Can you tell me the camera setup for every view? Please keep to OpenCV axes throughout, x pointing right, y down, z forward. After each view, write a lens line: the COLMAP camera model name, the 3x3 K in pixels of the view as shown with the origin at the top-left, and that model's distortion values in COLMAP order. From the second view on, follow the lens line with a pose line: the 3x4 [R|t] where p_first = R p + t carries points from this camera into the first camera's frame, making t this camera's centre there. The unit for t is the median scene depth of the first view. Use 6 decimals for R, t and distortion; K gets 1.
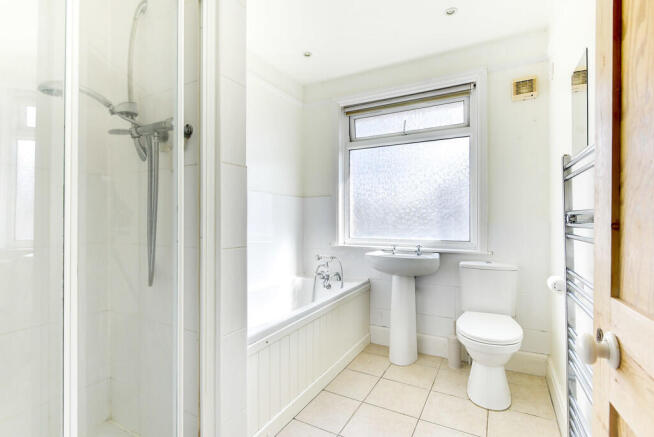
lens RADIAL K [[310.0, 0, 327.7], [0, 310.0, 218.7], [0, 0, 1]] dist [-0.005542, -0.000279]
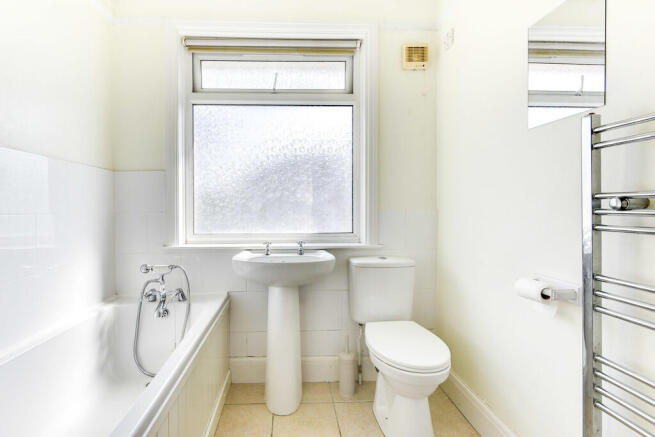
lens RADIAL K [[306.2, 0, 297.5], [0, 306.2, 211.9], [0, 0, 1]] dist [0.003712, -0.000813]
pose [[0.868624, -0.008869, 0.495392, -0.076500], [0.001731, 0.999888, 0.014866, 0.004465], [-0.495468, -0.012055, 0.868542, 0.356184]]
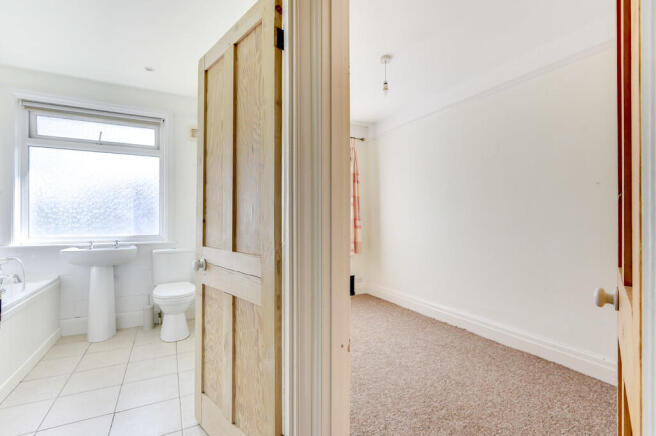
lens RADIAL K [[306.6, 0, 326.1], [0, 306.6, 219.1], [0, 0, 1]] dist [0.003712, -0.000813]
pose [[0.565776, 0.001352, 0.824558, -0.226245], [0.000851, 0.999997, -0.002224, 0.007654], [-0.824559, 0.001960, 0.565773, -0.343407]]
